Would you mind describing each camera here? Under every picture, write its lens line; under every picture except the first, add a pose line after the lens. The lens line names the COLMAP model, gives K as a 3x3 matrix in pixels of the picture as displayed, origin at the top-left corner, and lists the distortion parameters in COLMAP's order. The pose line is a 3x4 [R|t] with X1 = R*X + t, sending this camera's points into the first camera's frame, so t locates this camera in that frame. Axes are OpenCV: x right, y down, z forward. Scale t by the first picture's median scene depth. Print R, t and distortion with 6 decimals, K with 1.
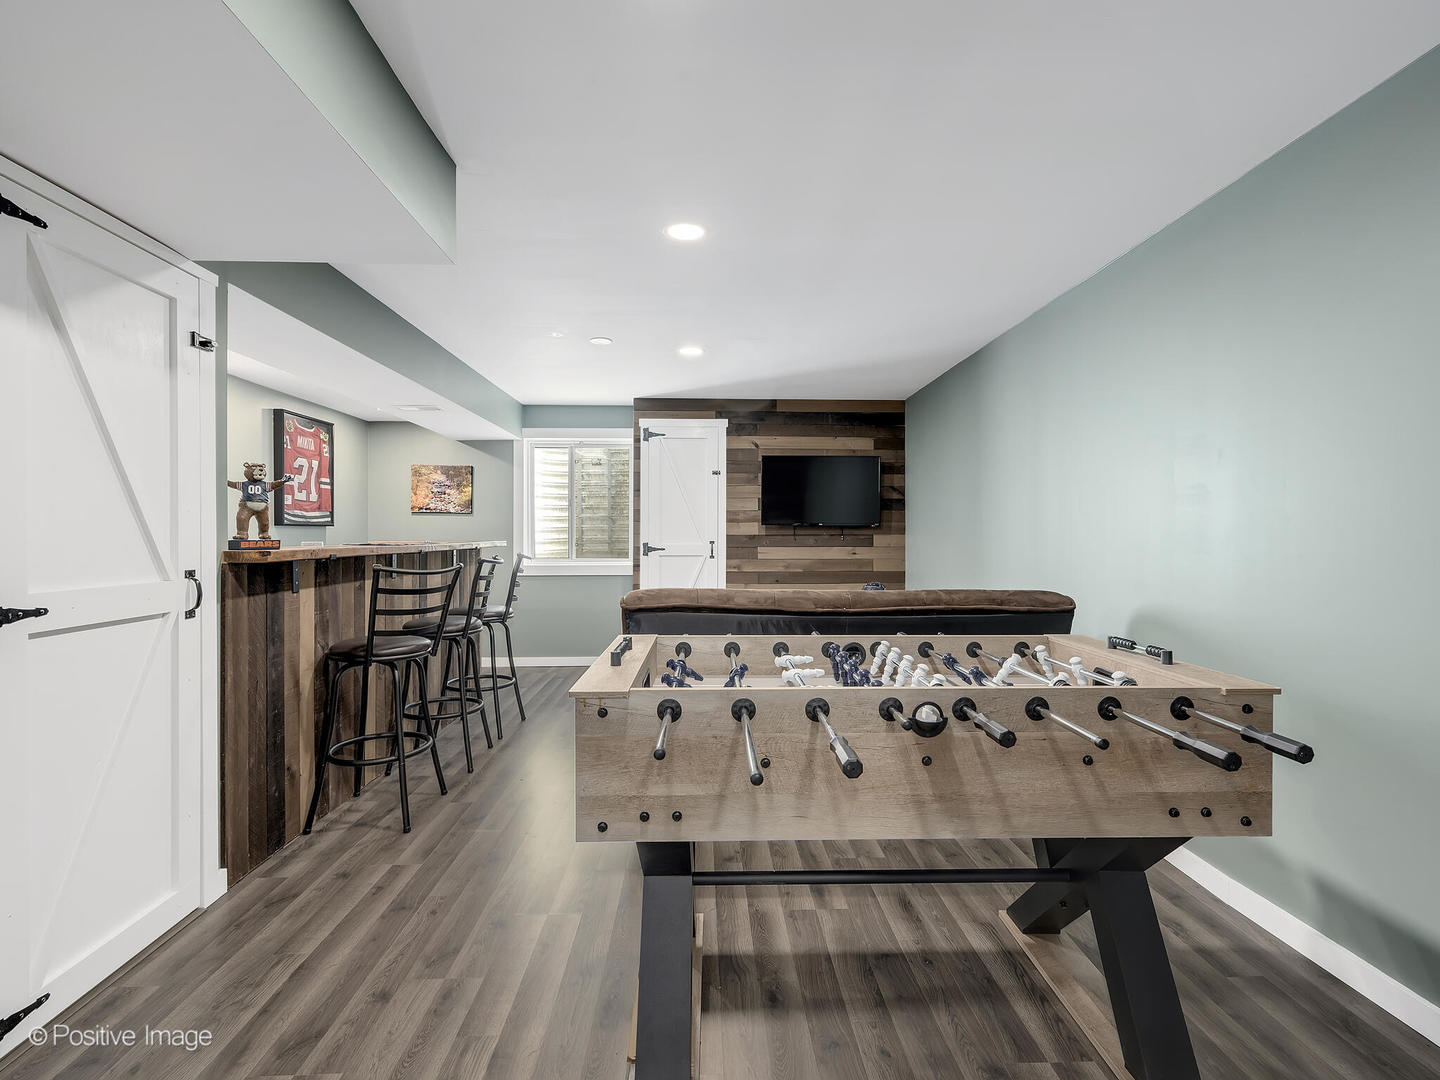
lens RADIAL K [[698.8, 0, 720.0], [0, 698.8, 540.0], [0, 0, 1]] dist [0.037306, 0.000371]
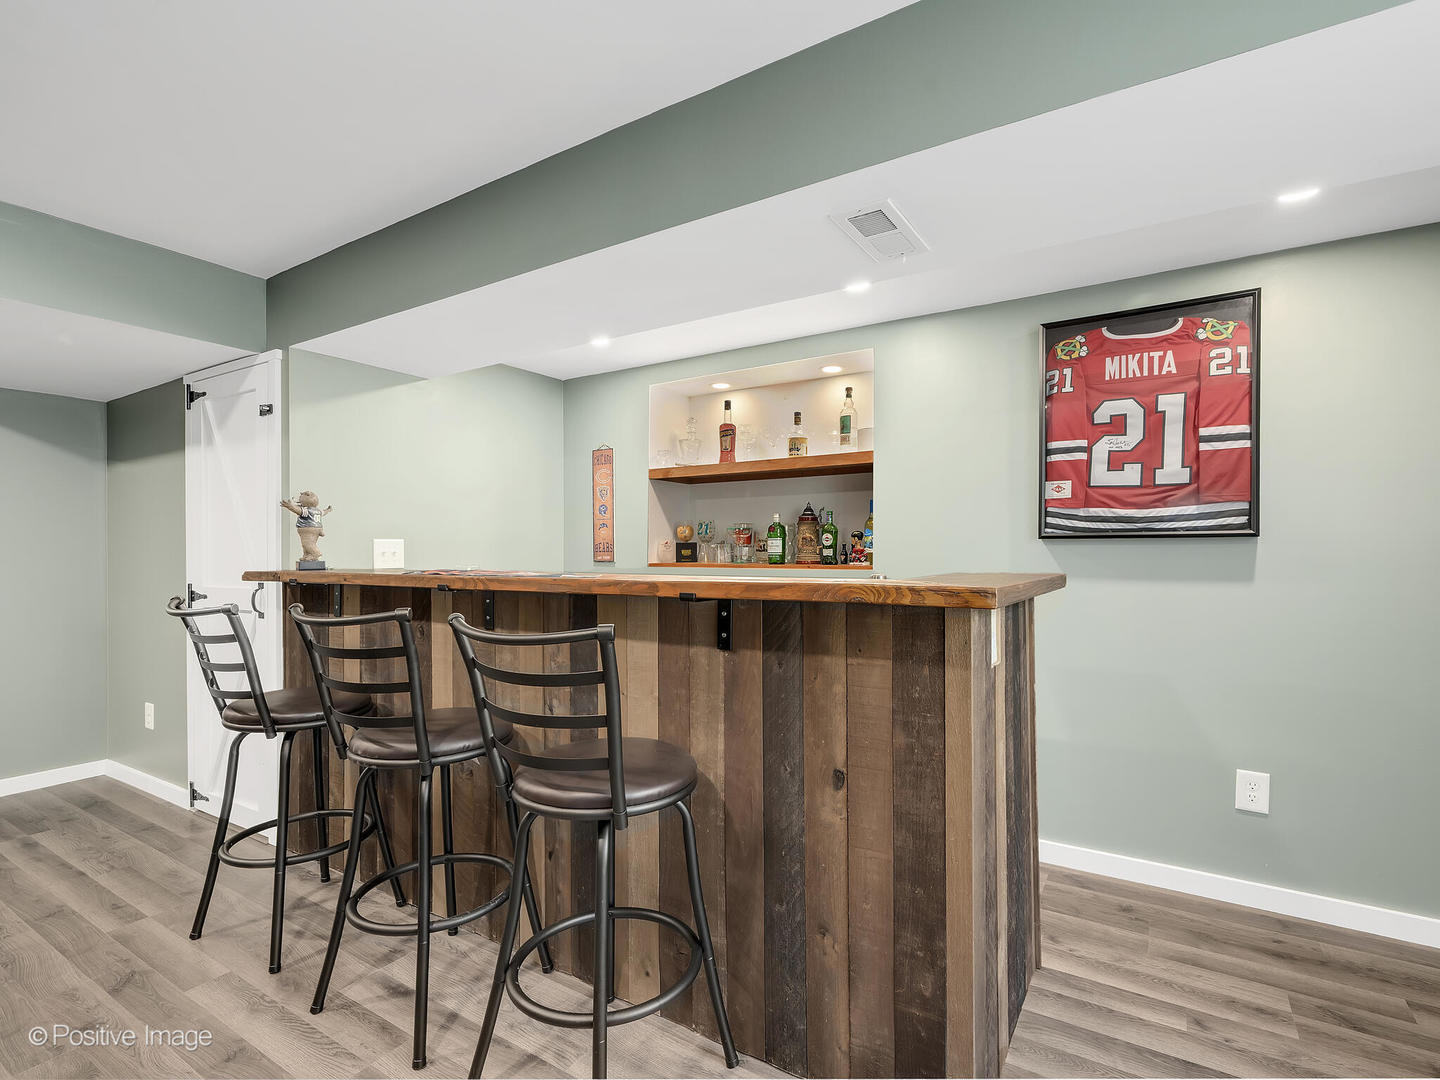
lens RADIAL K [[637.3, 0, 720.0], [0, 637.3, 540.0], [0, 0, 1]] dist [0.000197, 0.000070]
pose [[-0.524447, -0.002736, -0.851439, -0.063775], [-0.003914, 0.999992, -0.000803, -0.015817], [0.851434, 0.002912, -0.524453, 0.918304]]
